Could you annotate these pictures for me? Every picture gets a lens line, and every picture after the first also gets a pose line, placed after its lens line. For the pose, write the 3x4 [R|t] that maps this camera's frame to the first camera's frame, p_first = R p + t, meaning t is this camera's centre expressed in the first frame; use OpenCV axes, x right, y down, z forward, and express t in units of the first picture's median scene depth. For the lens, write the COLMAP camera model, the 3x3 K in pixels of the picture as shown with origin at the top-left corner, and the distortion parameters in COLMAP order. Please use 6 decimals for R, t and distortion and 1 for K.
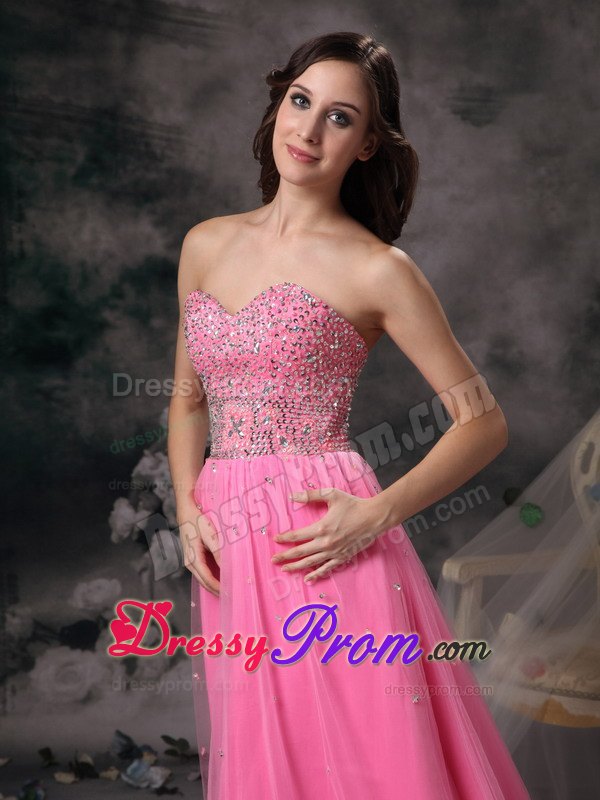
lens RADIAL K [[1959.5, 0, 276.6], [0, 1959.5, 448.6], [0, 0, 1]] dist [0.144109, 0.966282]
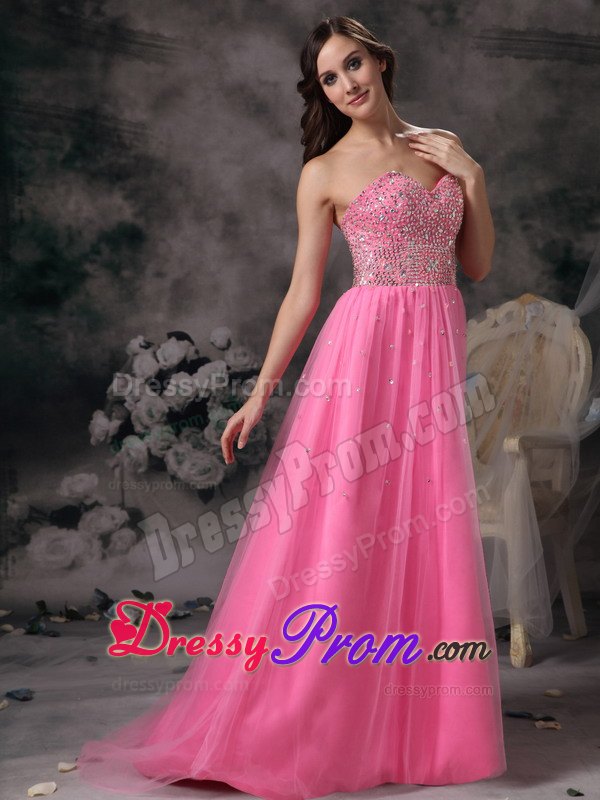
lens RADIAL K [[1851.6, 0, 271.7], [0, 1851.6, 401.5], [0, 0, 1]] dist [0.168597, -0.445911]
pose [[0.998620, -0.002102, 0.052470, -0.029867], [0.005278, 0.998156, -0.060466, 0.094266], [-0.052246, 0.060659, 0.996790, -0.216077]]
